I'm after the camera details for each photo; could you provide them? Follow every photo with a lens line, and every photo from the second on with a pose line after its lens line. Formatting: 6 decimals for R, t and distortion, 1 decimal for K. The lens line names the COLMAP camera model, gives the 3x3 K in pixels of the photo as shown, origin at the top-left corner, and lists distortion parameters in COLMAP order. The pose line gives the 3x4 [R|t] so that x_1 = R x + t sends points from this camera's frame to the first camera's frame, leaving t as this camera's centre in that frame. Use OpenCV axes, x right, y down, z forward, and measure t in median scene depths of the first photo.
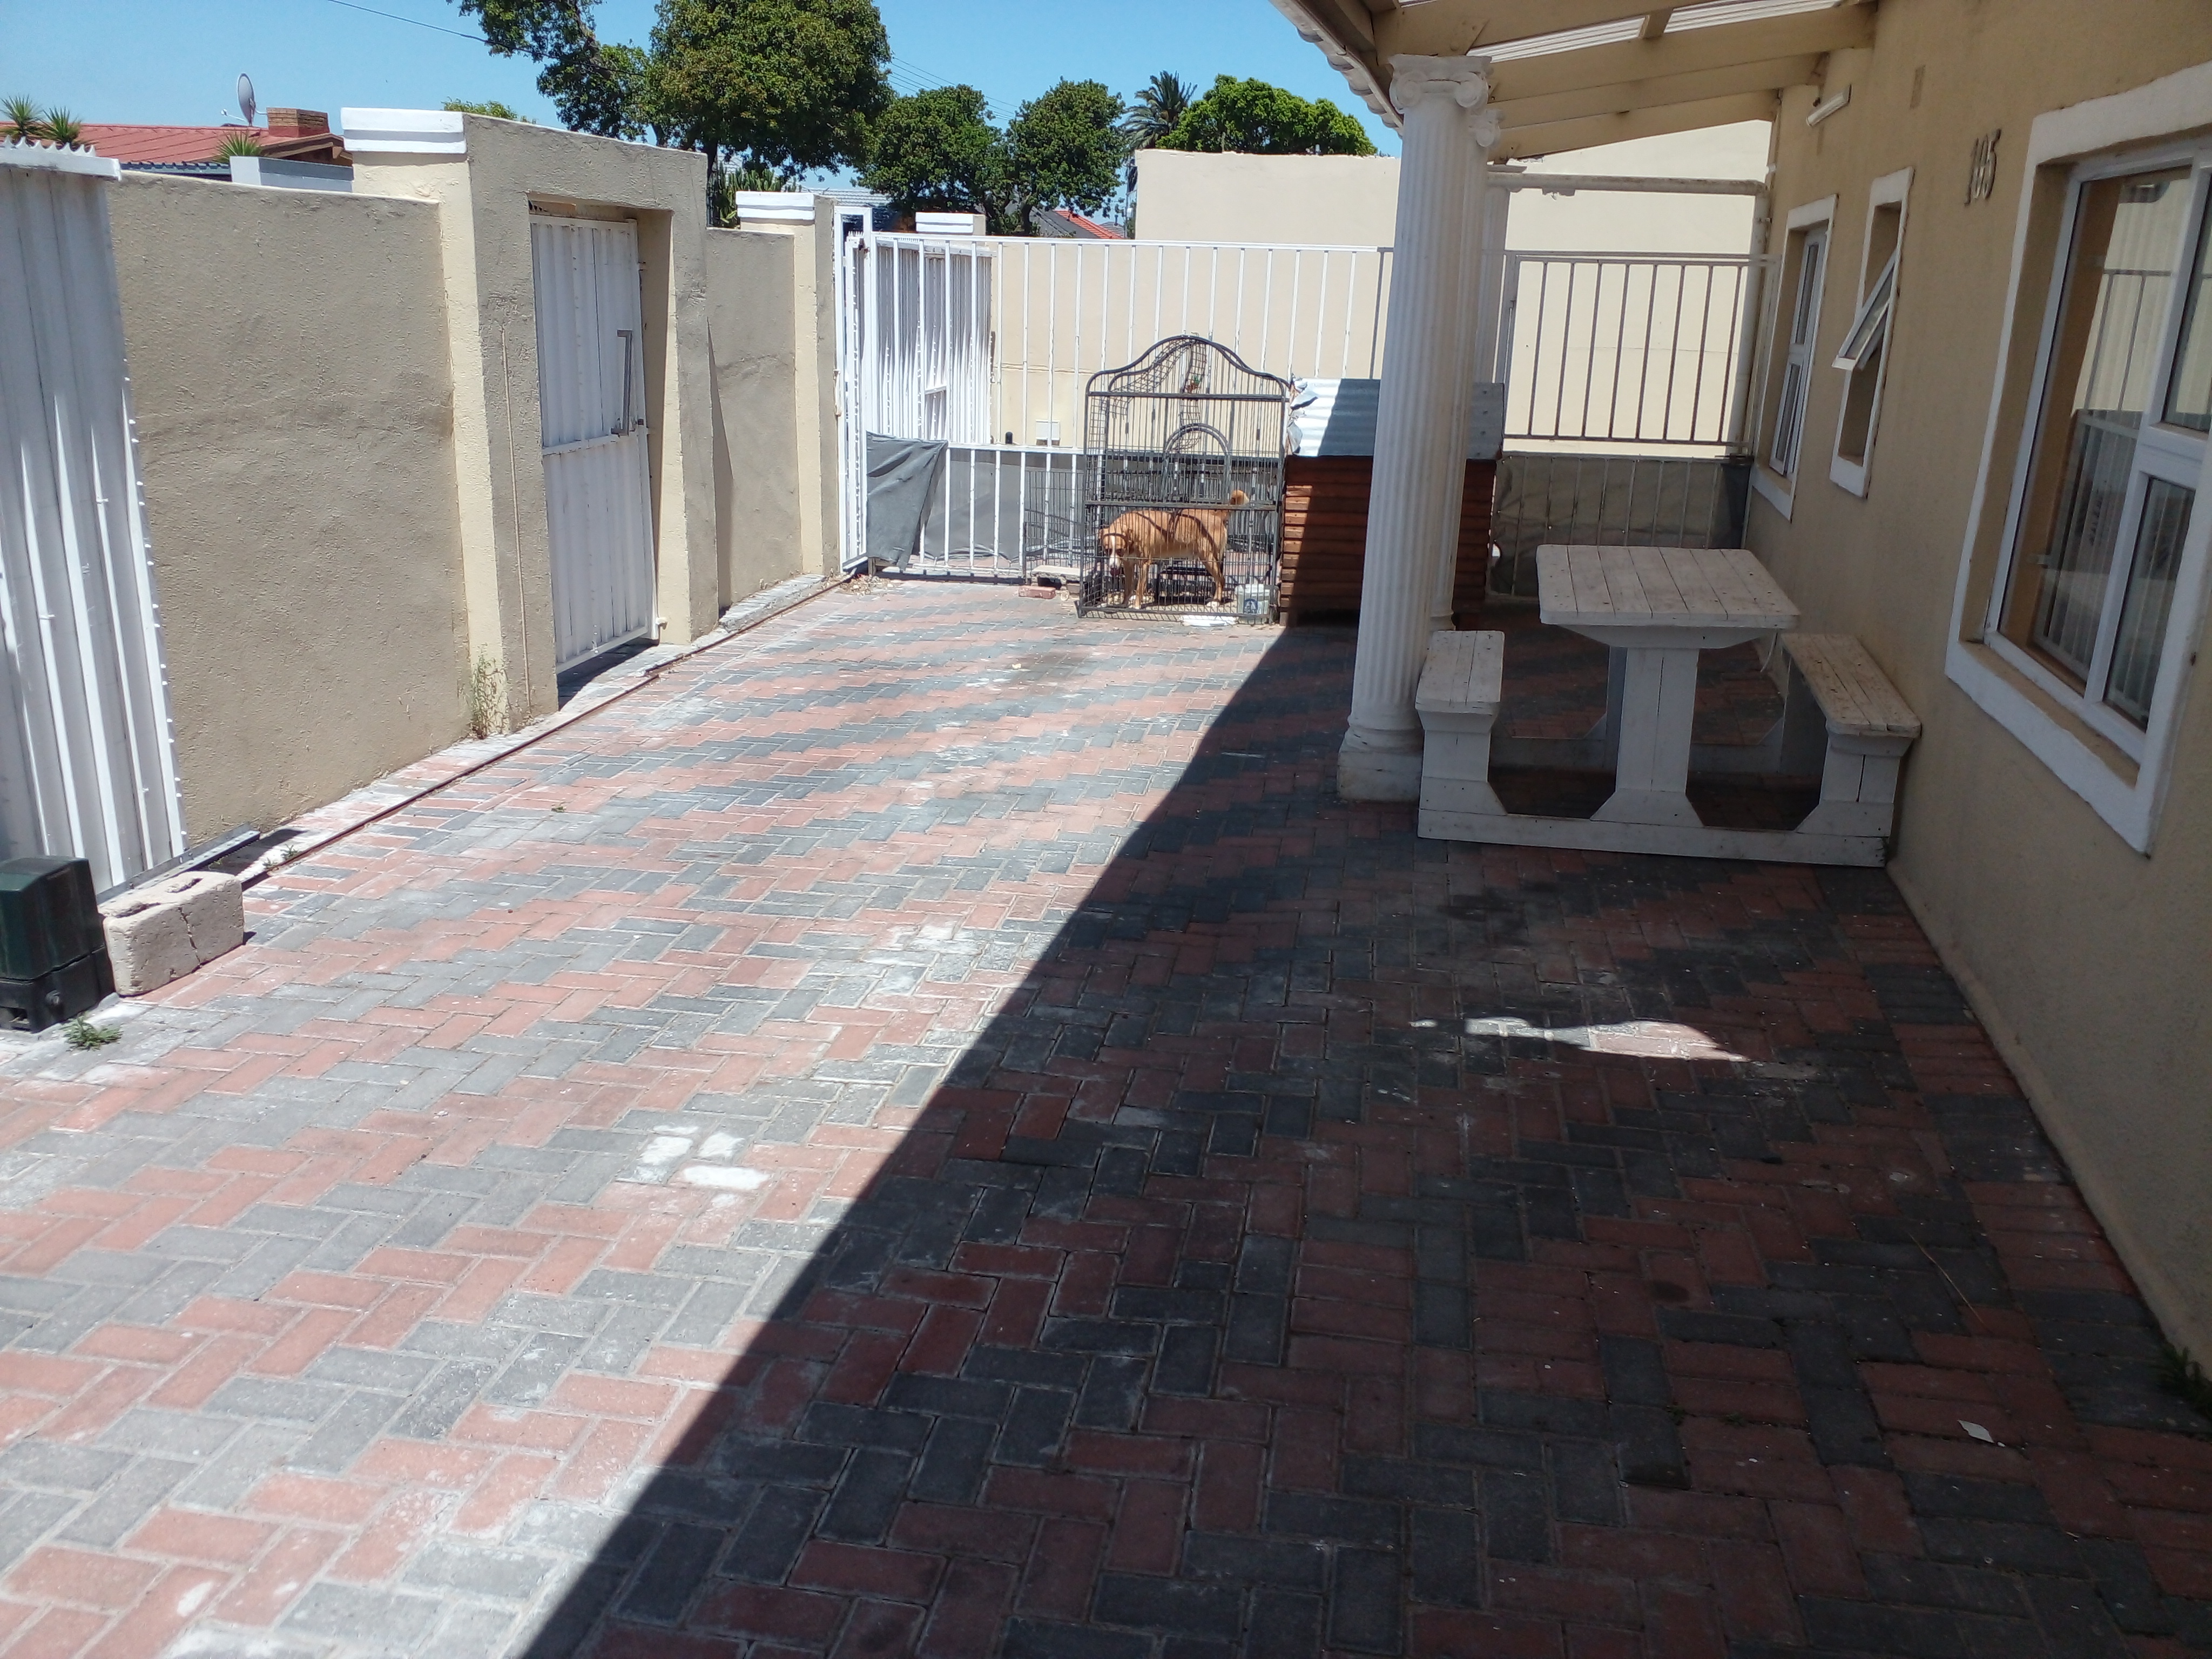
lens RADIAL K [[1757.9, 0, 1115.2], [0, 1757.9, 877.0], [0, 0, 1]] dist [0.074008, -0.095899]
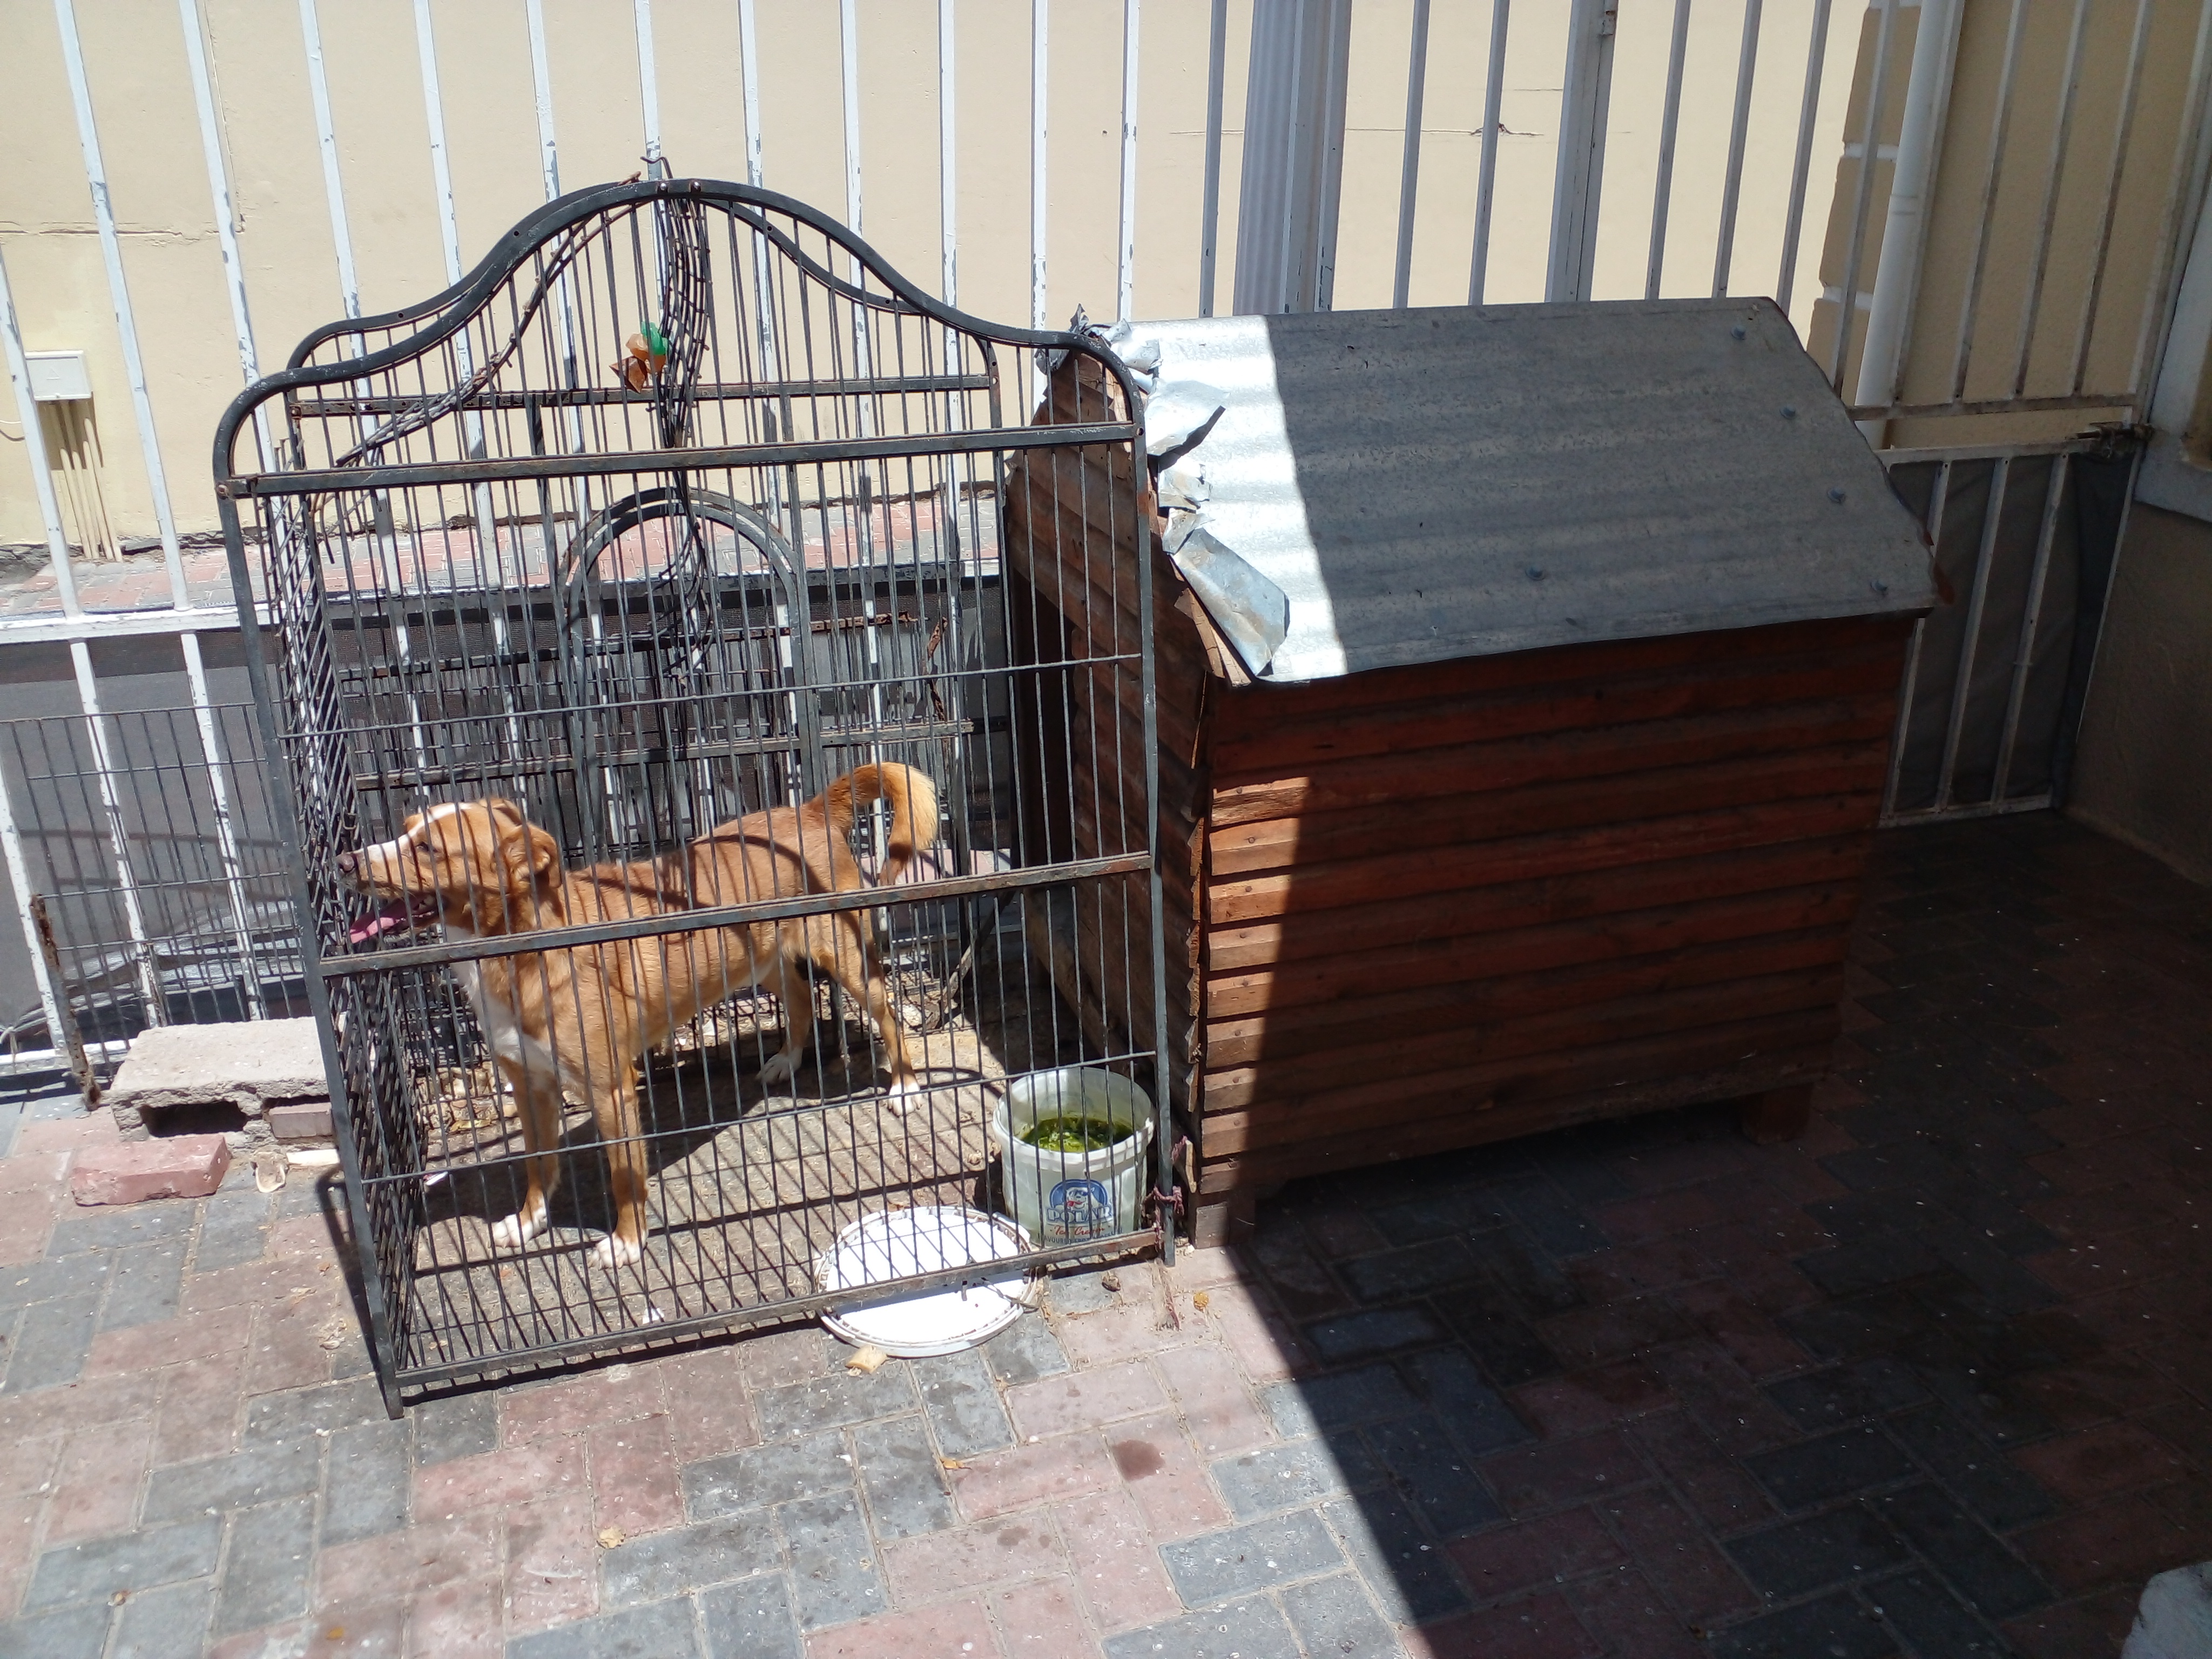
lens RADIAL K [[1782.1, 0, 1107.5], [0, 1782.1, 887.6], [0, 0, 1]] dist [0.005051, -0.021544]
pose [[0.887867, -0.213185, 0.407732, -0.027159], [0.161635, 0.974217, 0.157403, -0.349055], [-0.430775, -0.073849, 0.899433, 1.093448]]
